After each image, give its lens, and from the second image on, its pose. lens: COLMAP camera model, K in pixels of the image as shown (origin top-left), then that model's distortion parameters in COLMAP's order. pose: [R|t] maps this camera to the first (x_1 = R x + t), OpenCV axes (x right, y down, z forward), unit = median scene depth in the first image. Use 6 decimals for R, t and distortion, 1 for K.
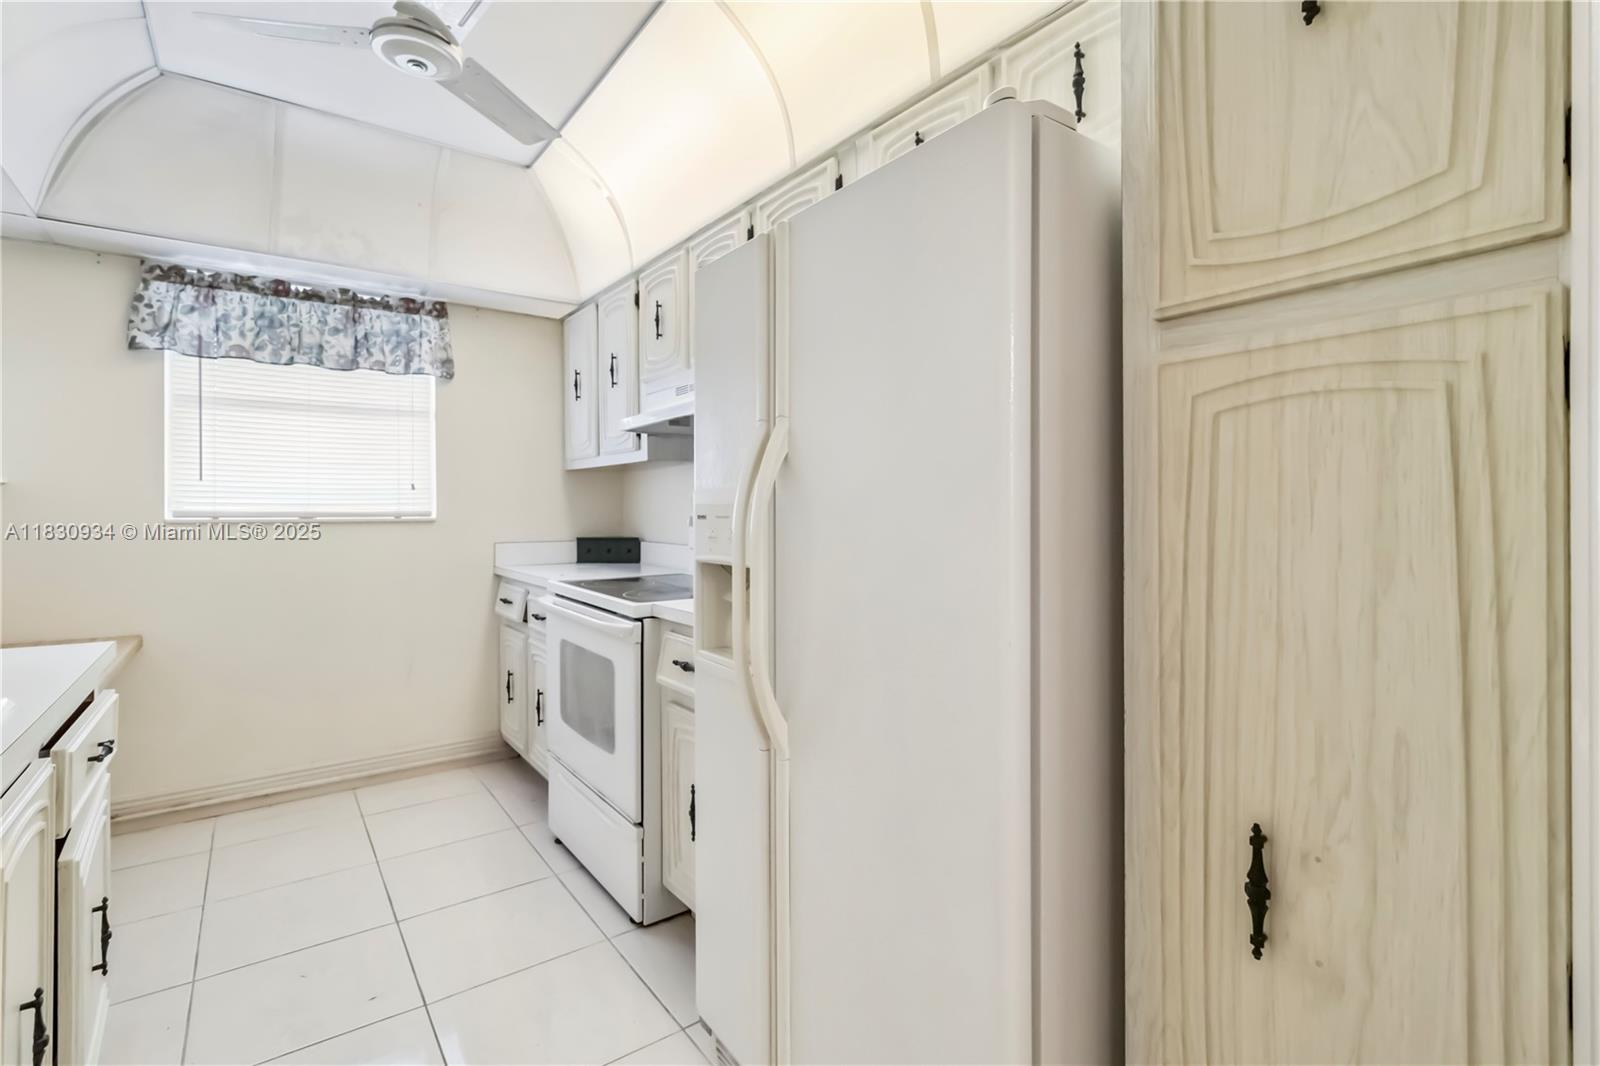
lens RADIAL K [[755.6, 0, 826.9], [0, 755.6, 514.3], [0, 0, 1]] dist [0.000411, -0.000154]
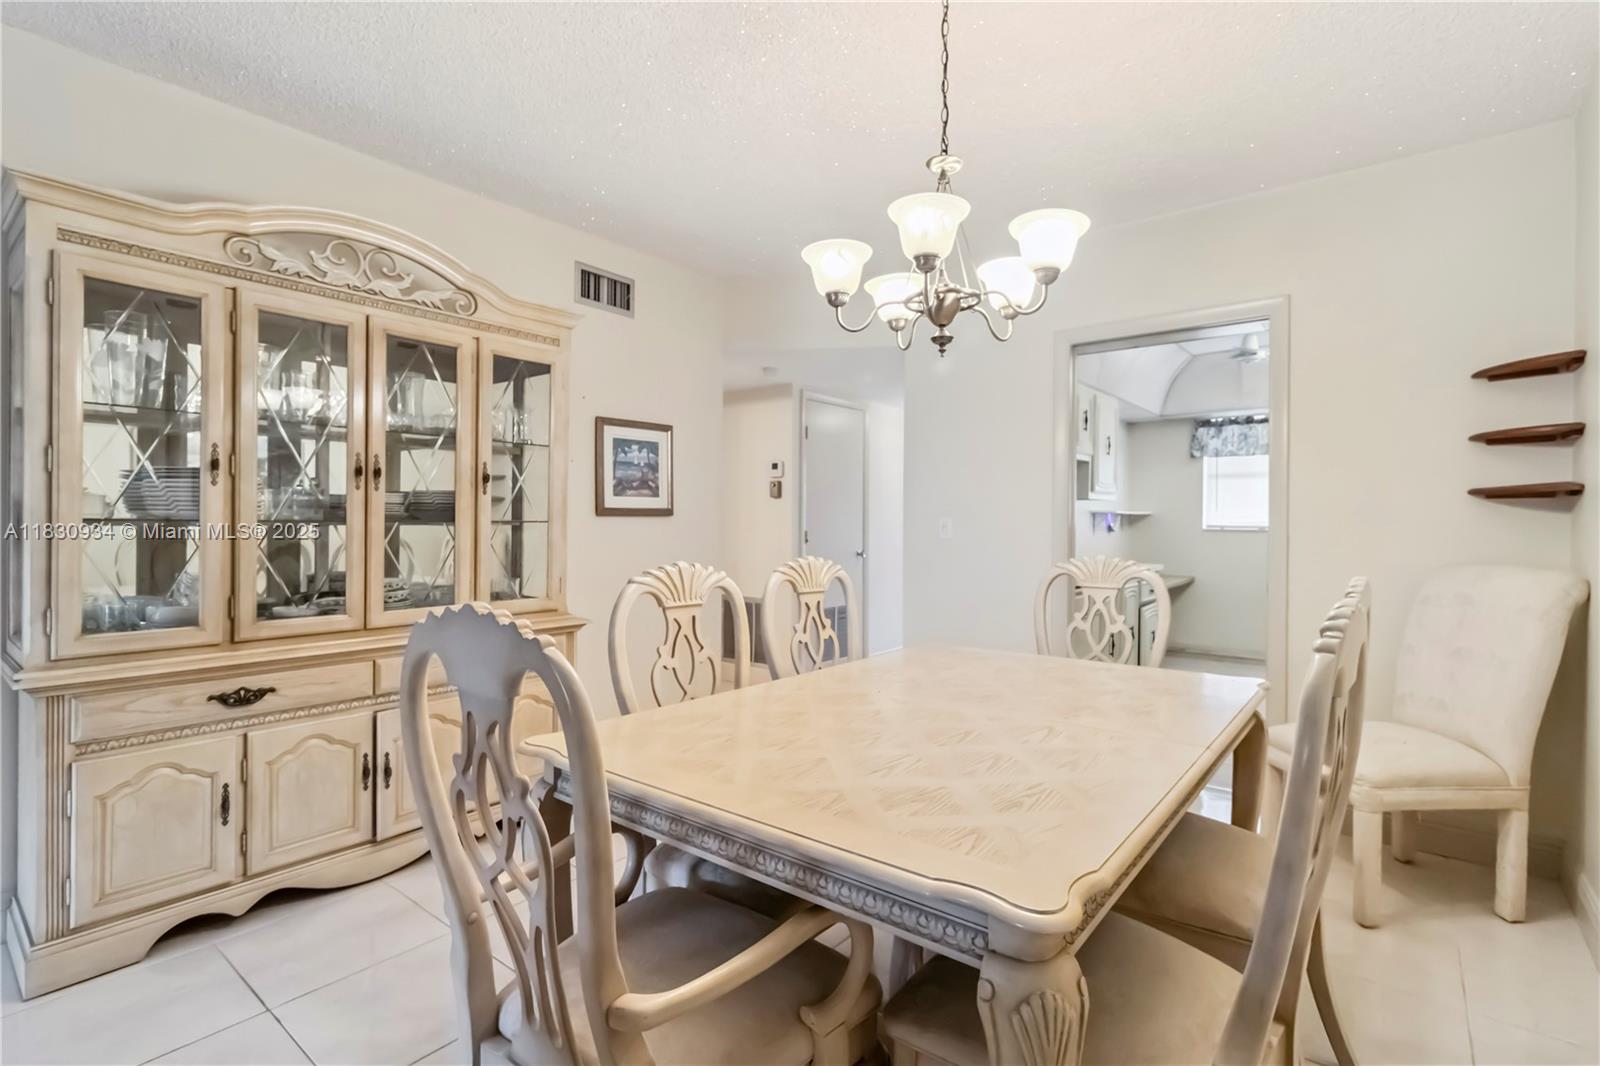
lens RADIAL K [[755.6, 0, 809.9], [0, 755.6, 528.3], [0, 0, 1]] dist [0.000411, -0.000154]
pose [[0.256258, 0.015596, -0.966483, 1.052372], [-0.008374, 0.999868, 0.013914, -0.015841], [0.966572, 0.004528, 0.256355, -0.759429]]
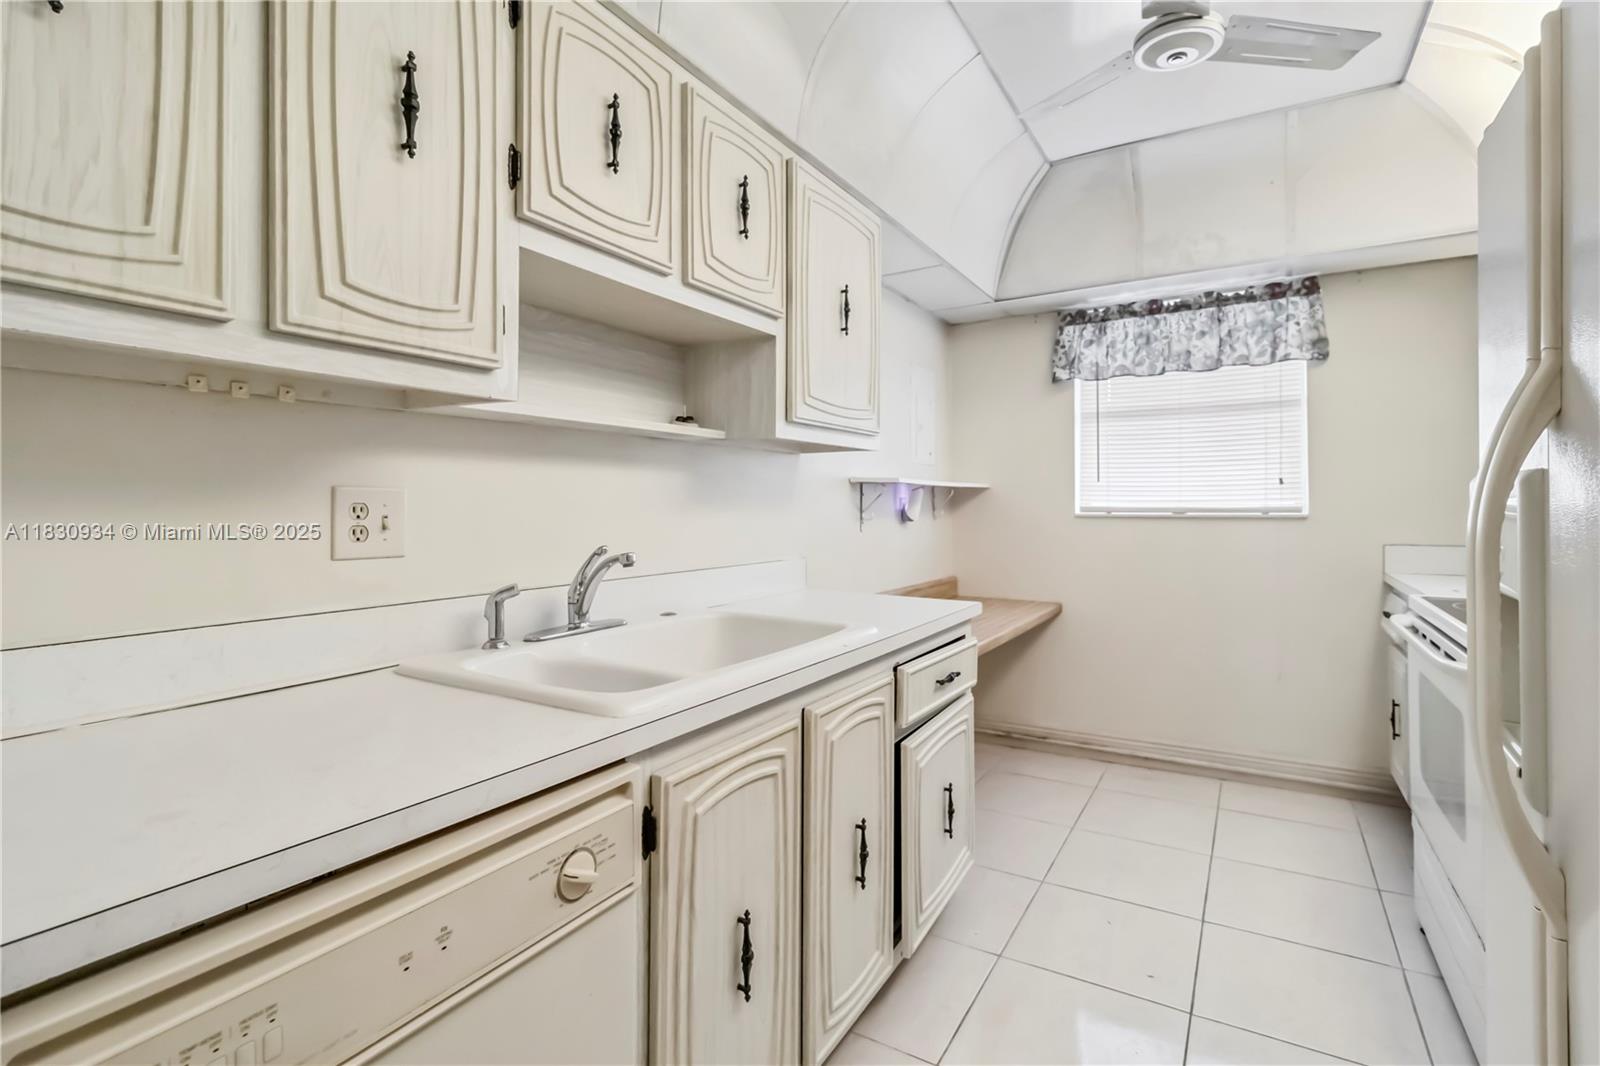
lens RADIAL K [[755.6, 0, 813.3], [0, 755.6, 506.4], [0, 0, 1]] dist [0.000411, -0.000154]
pose [[0.378983, -0.000250, -0.925404, 0.122888], [-0.002966, 0.999995, -0.001484, -0.001639], [0.925399, 0.003307, 0.378980, 0.117538]]
